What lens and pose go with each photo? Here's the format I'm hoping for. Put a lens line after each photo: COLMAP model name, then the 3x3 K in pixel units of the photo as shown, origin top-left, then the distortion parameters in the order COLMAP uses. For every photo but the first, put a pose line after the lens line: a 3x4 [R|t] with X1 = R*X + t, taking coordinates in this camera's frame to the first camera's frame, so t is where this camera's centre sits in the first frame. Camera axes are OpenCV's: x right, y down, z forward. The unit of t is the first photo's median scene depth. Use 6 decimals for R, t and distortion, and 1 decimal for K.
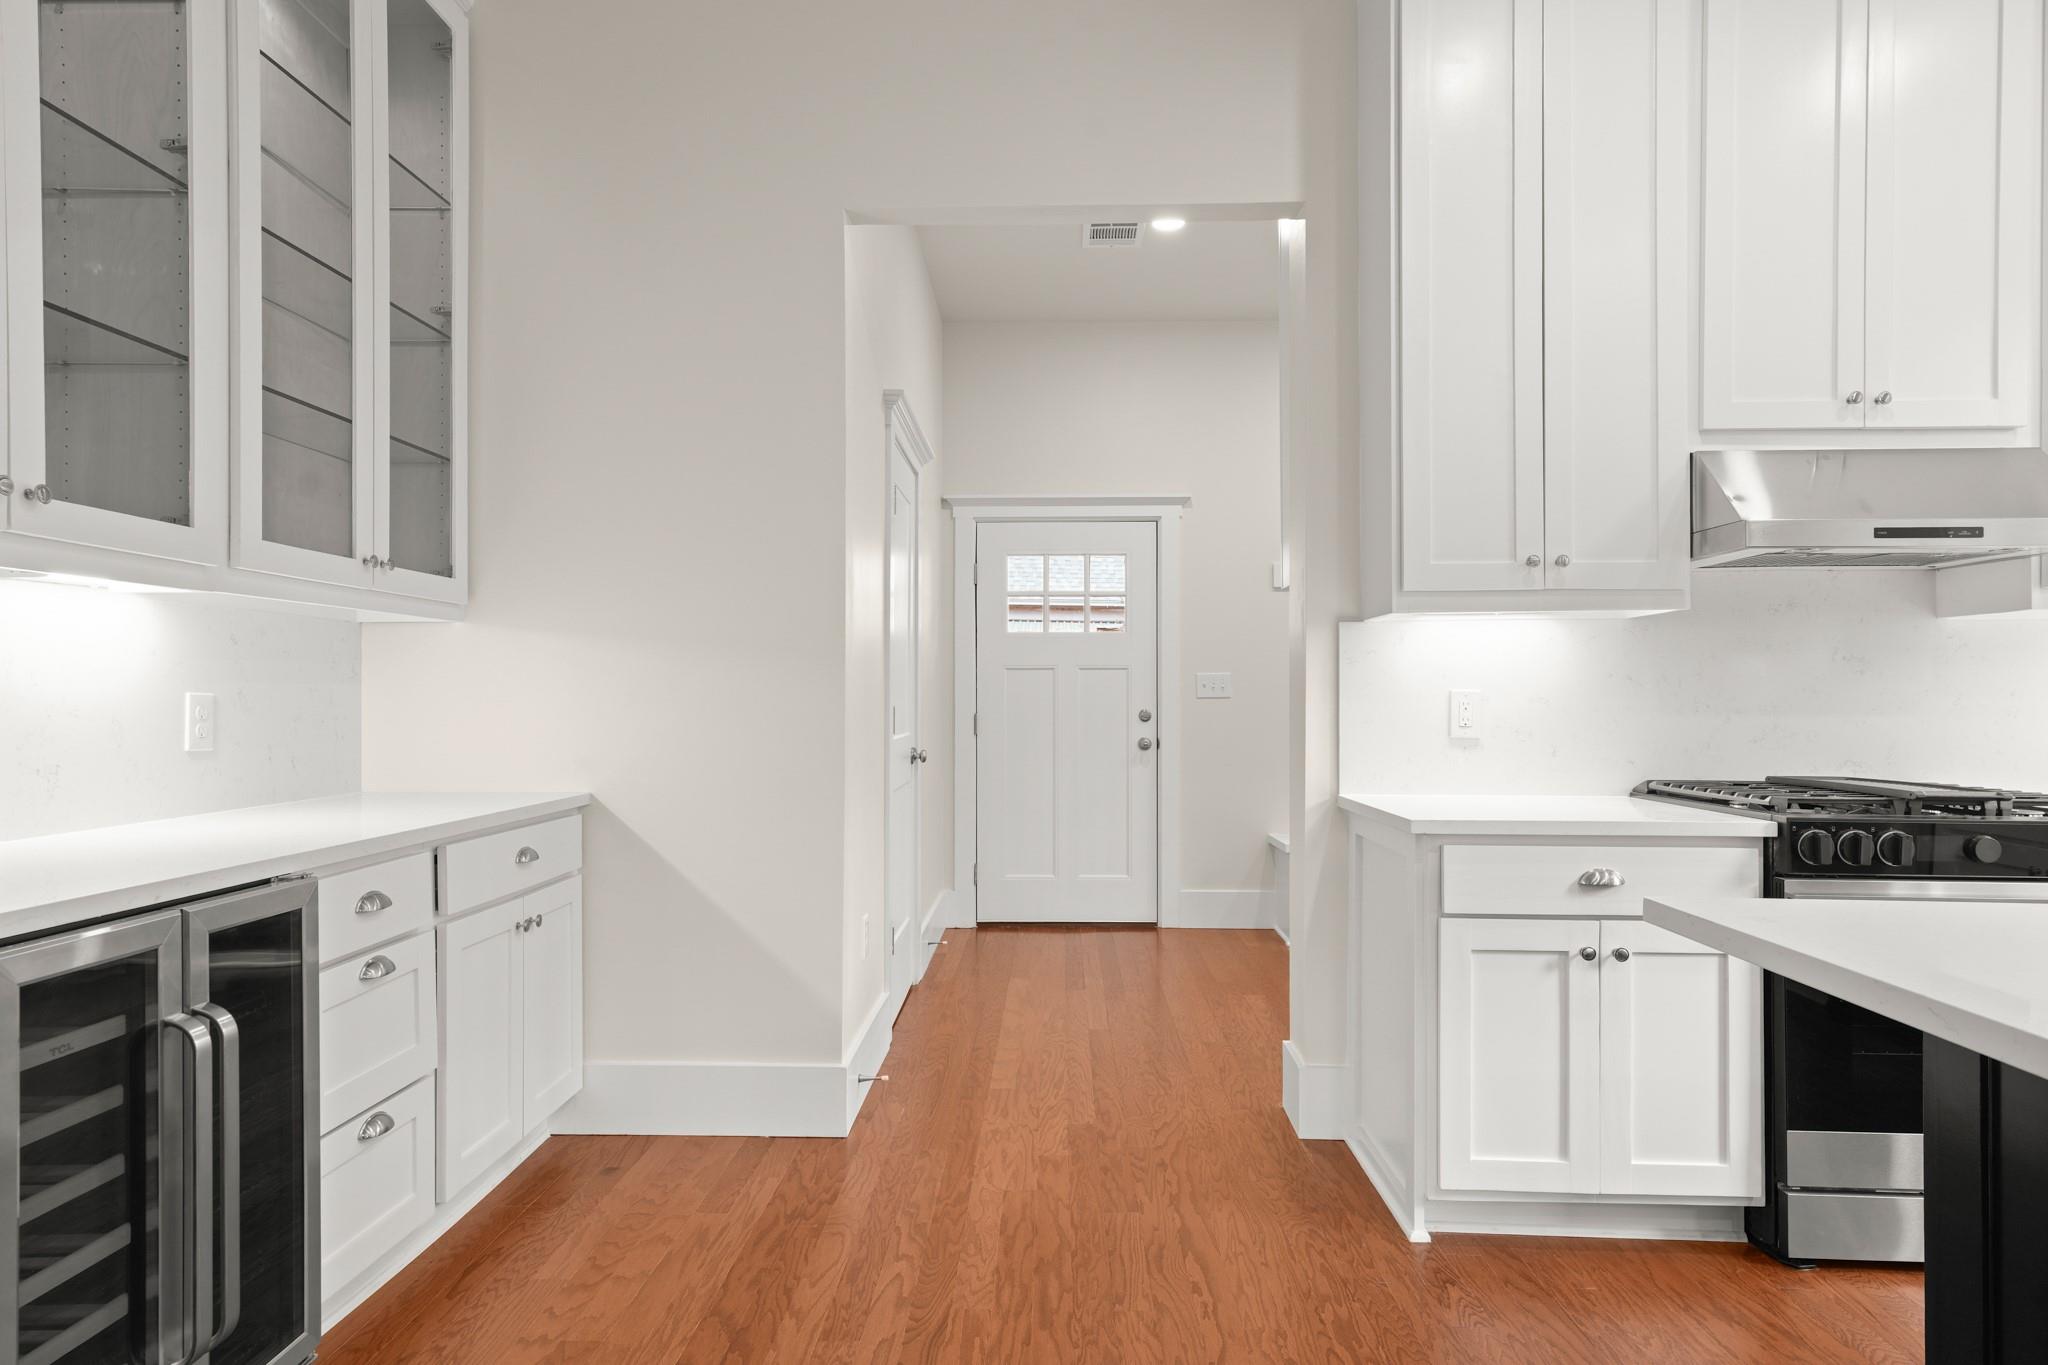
lens RADIAL K [[1188.6, 0, 1027.3], [0, 1188.6, 693.4], [0, 0, 1]] dist [0.002990, 0.016557]
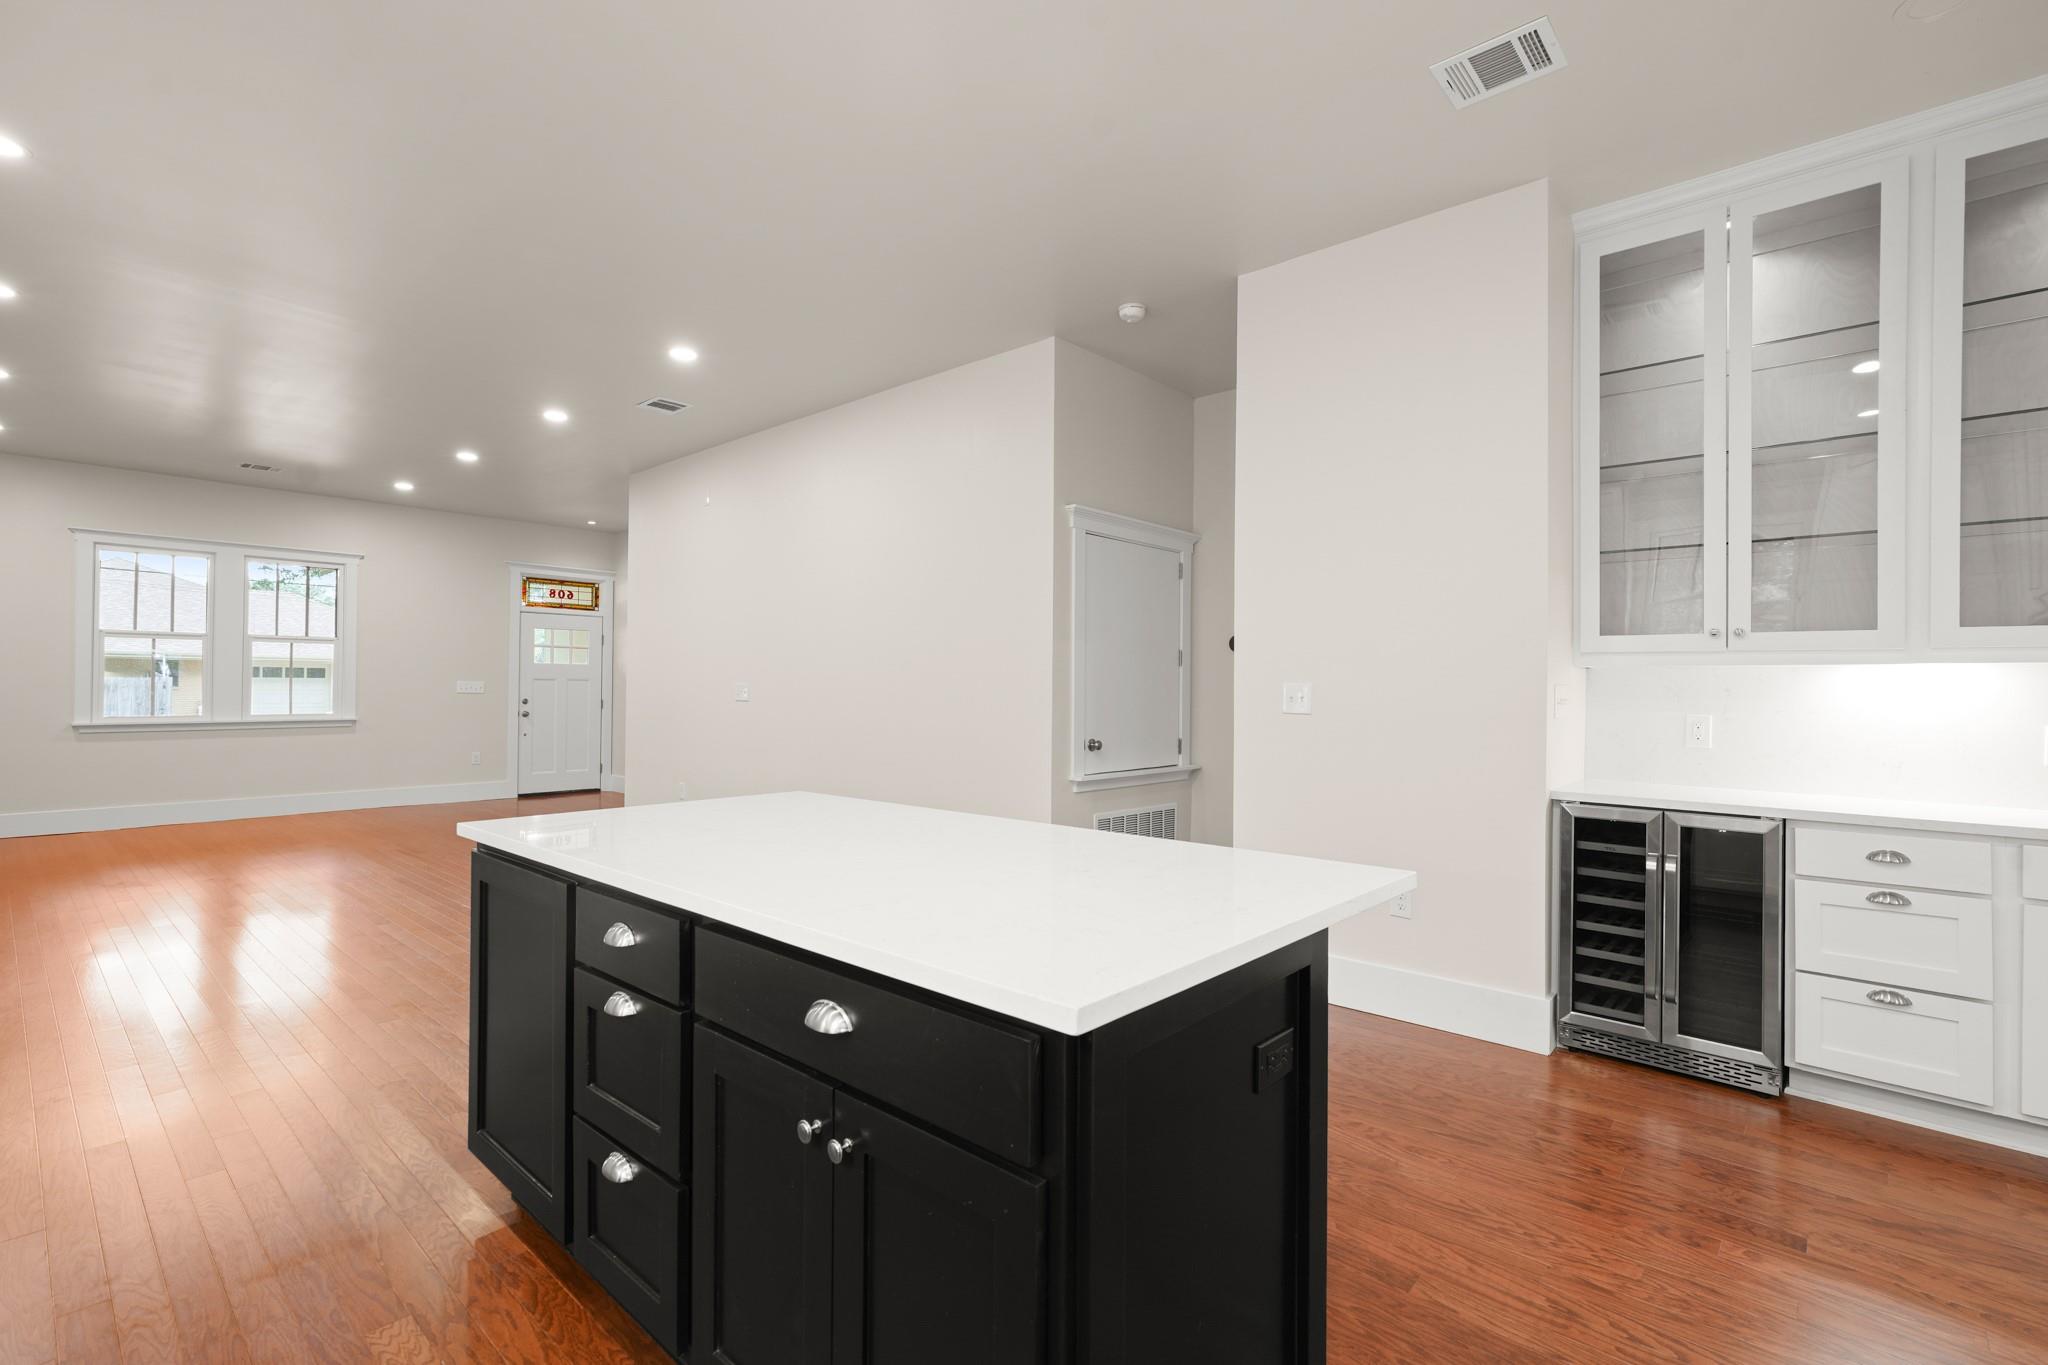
lens RADIAL K [[923.0, 0, 1026.5], [0, 923.0, 687.1], [0, 0, 1]] dist [0.002754, 0.000687]
pose [[-0.644263, -0.004896, -0.764788, 0.935002], [-0.006571, 0.999978, -0.000866, -0.035875], [0.764776, 0.004467, -0.644281, 0.745877]]
